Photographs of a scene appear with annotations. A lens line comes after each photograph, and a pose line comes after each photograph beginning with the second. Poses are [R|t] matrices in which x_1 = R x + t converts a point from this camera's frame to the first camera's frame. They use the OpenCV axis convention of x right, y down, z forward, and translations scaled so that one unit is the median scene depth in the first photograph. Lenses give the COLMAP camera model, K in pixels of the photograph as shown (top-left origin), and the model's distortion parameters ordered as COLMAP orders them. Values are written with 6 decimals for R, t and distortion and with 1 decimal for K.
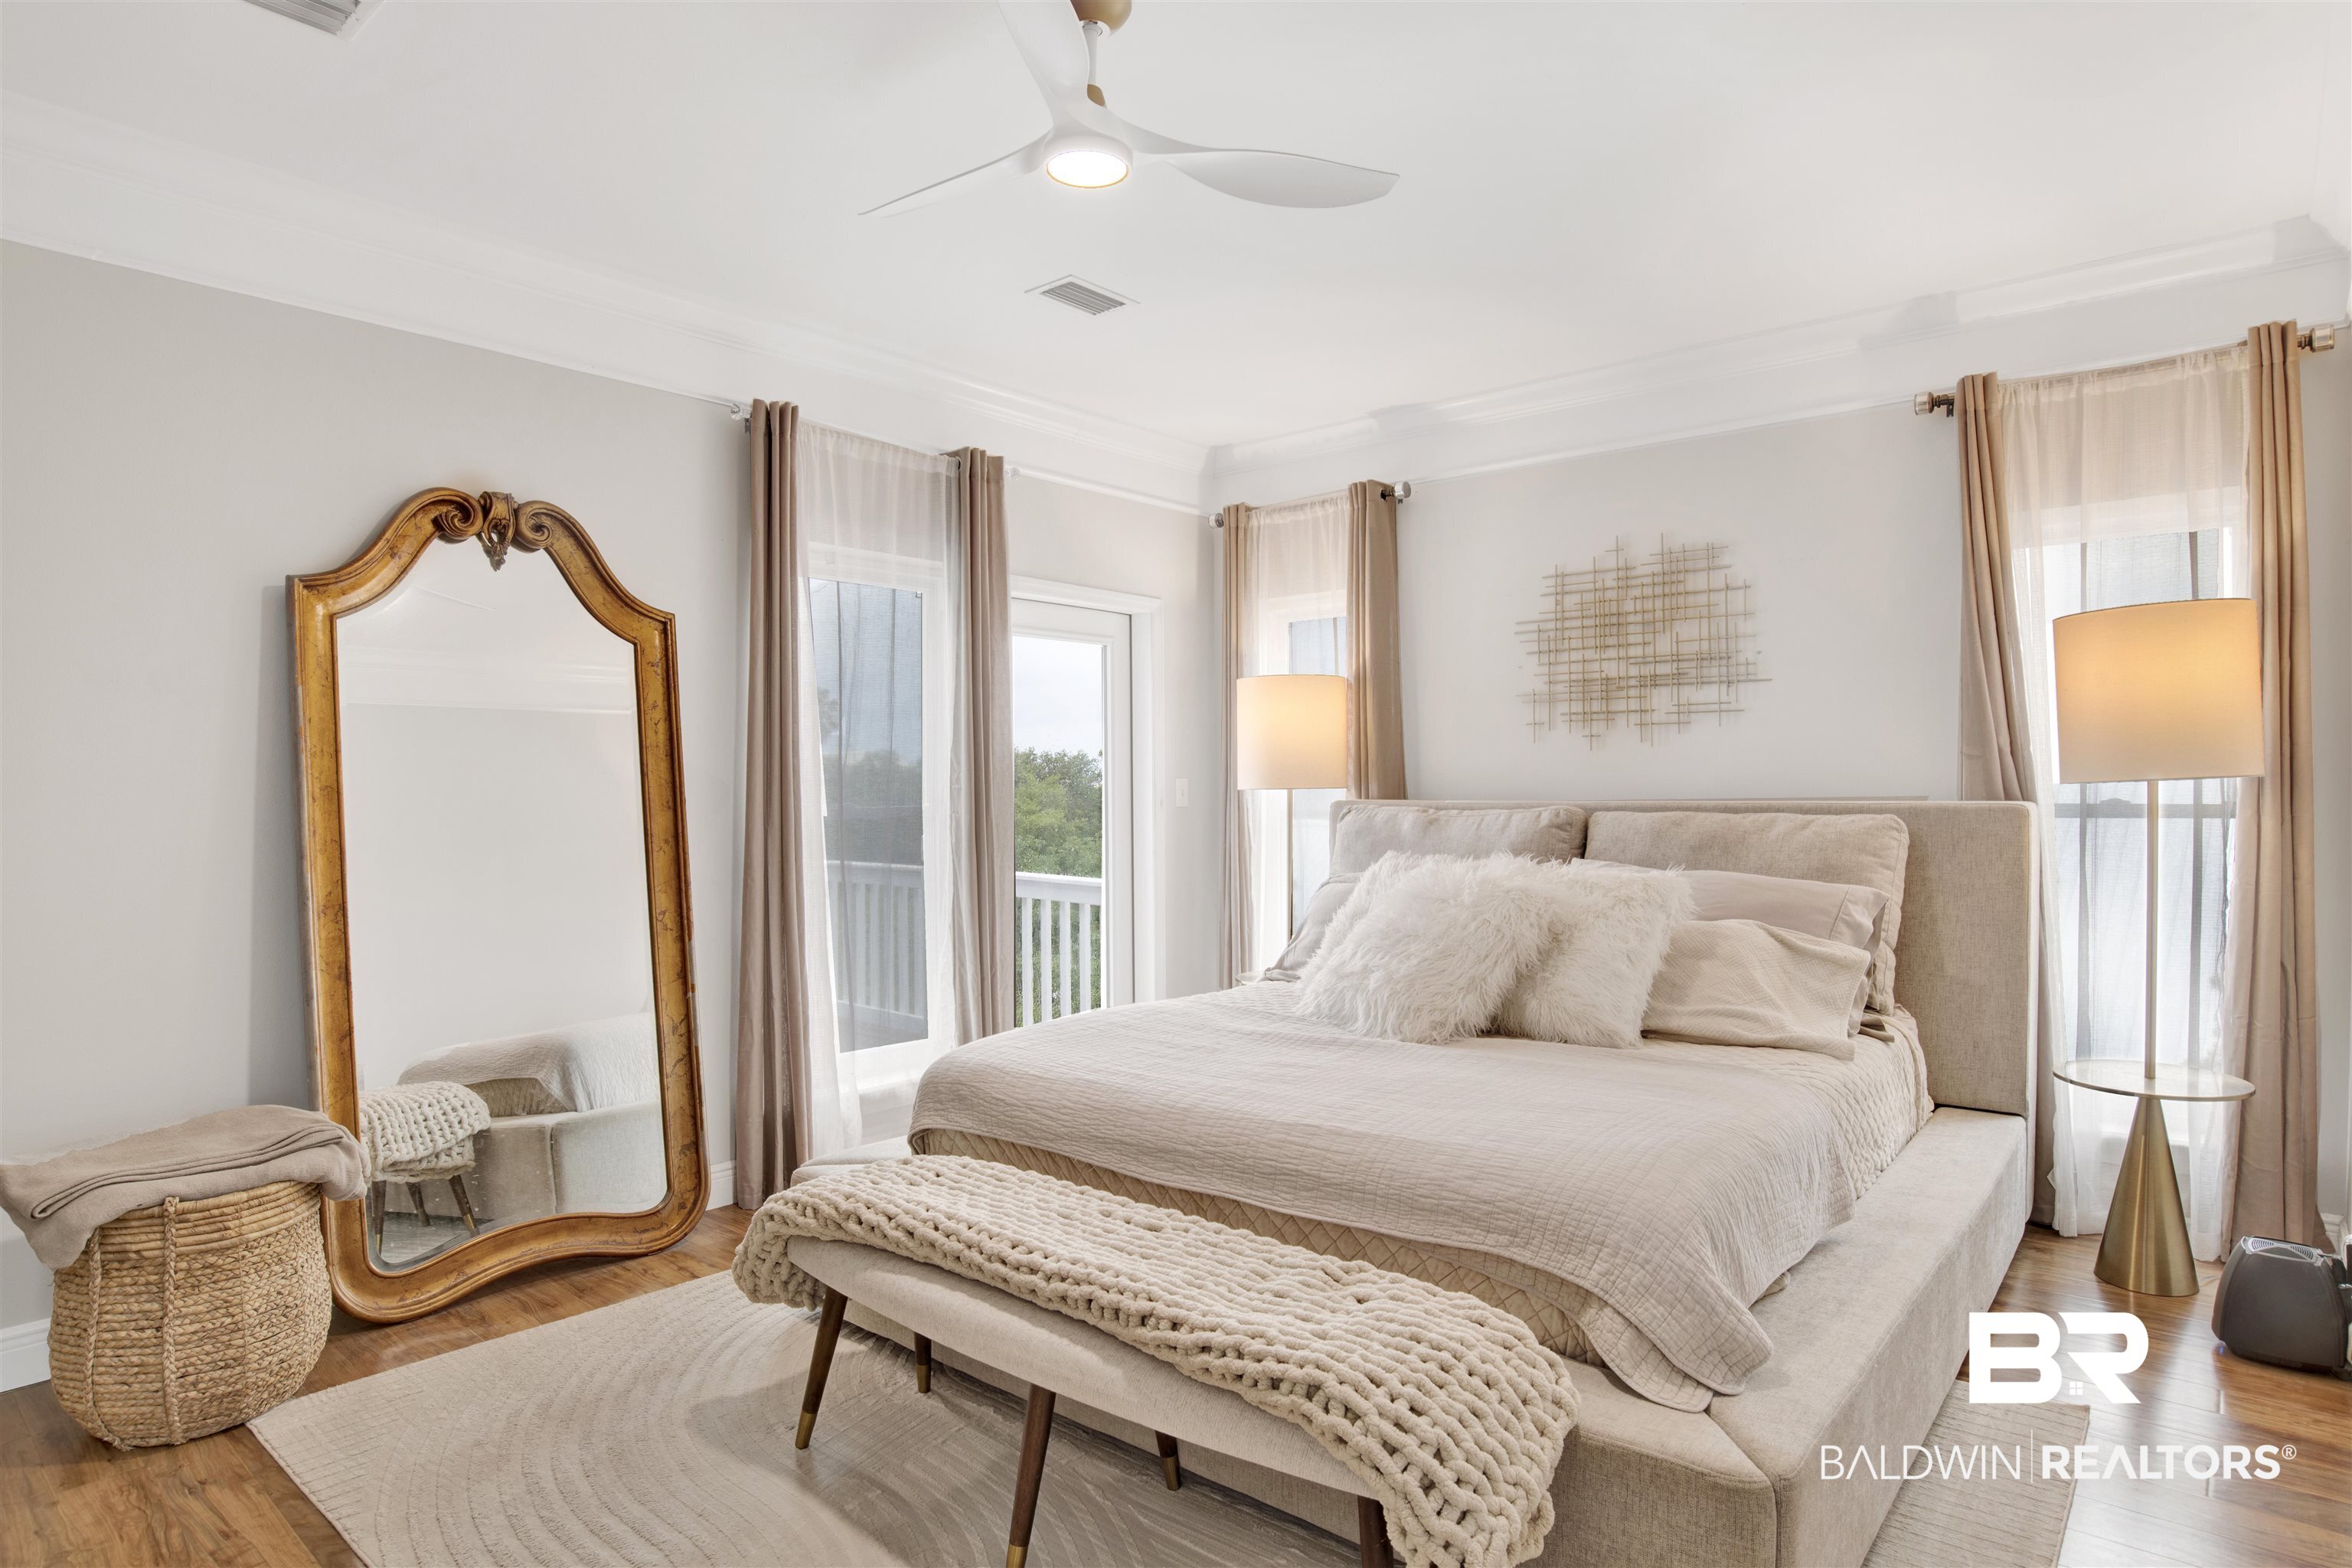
lens RADIAL K [[1292.7, 0, 1162.3], [0, 1292.7, 797.3], [0, 0, 1]] dist [-0.048284, 0.009301]
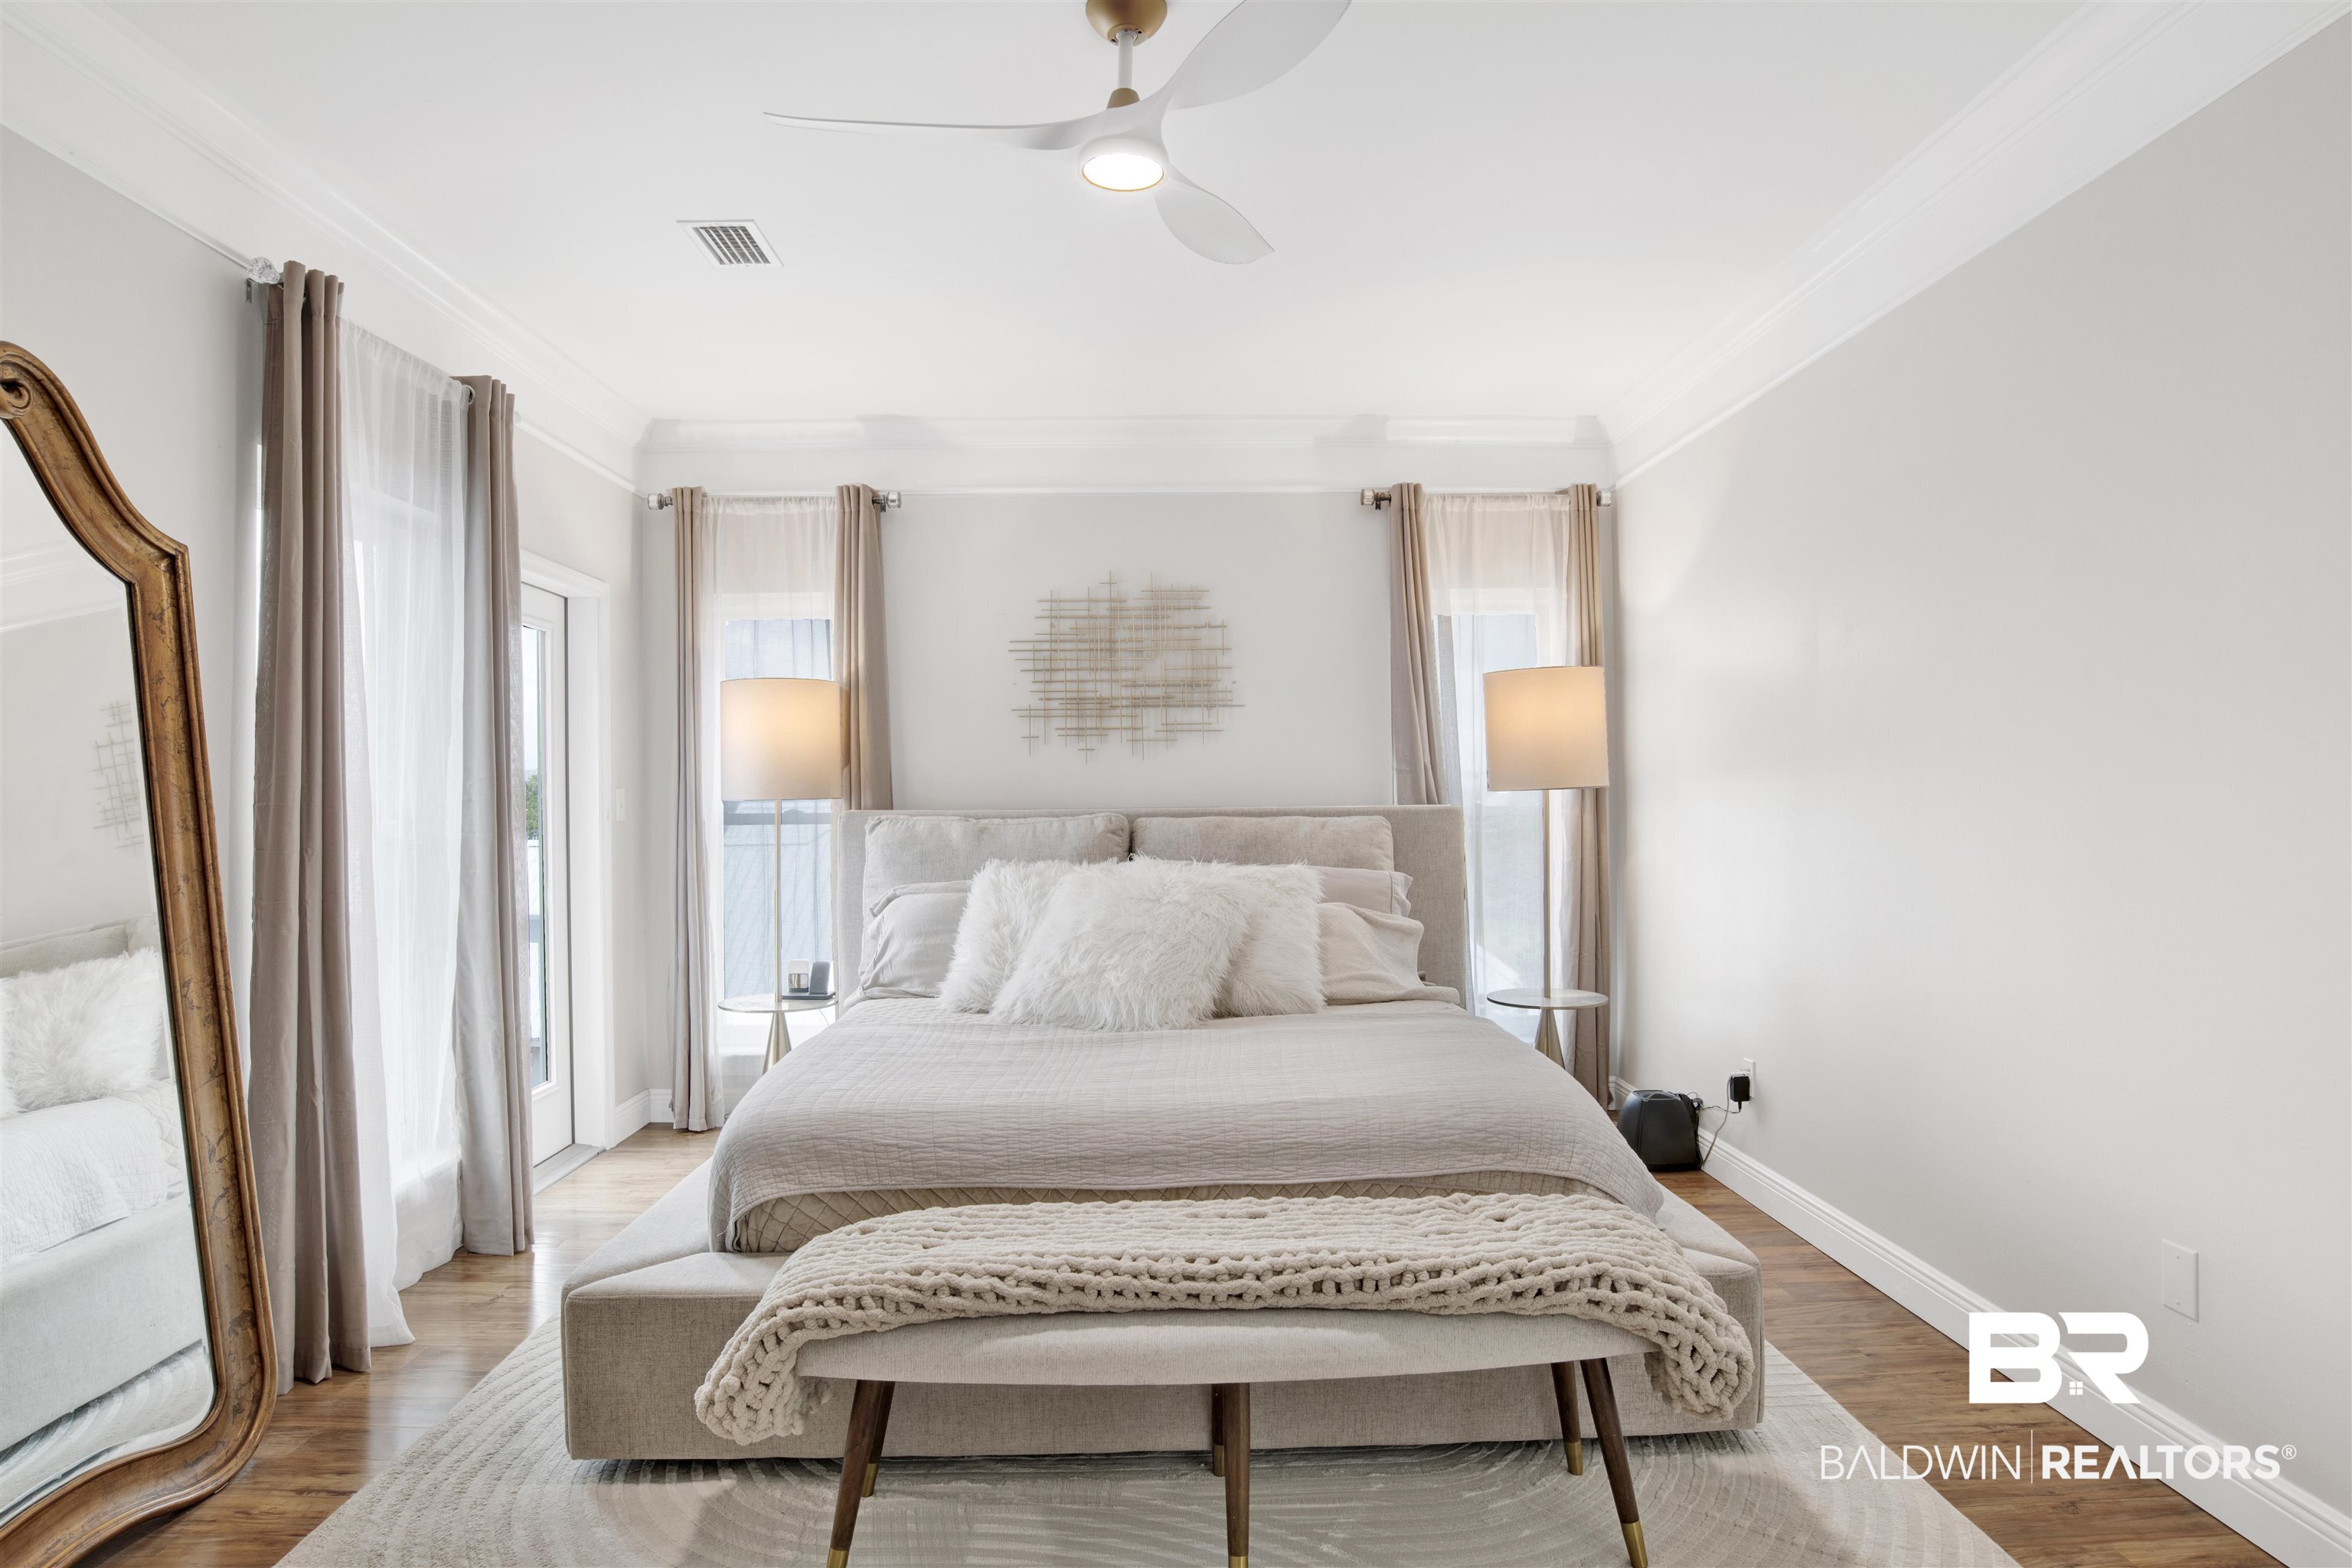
lens RADIAL K [[1314.2, 0, 1168.9], [0, 1314.2, 776.6], [0, 0, 1]] dist [-0.055198, 0.011047]
pose [[0.744611, 0.006481, 0.667467, -0.435870], [0.012600, 0.999638, -0.023763, 0.003168], [-0.667379, 0.026104, 0.744260, 0.145813]]
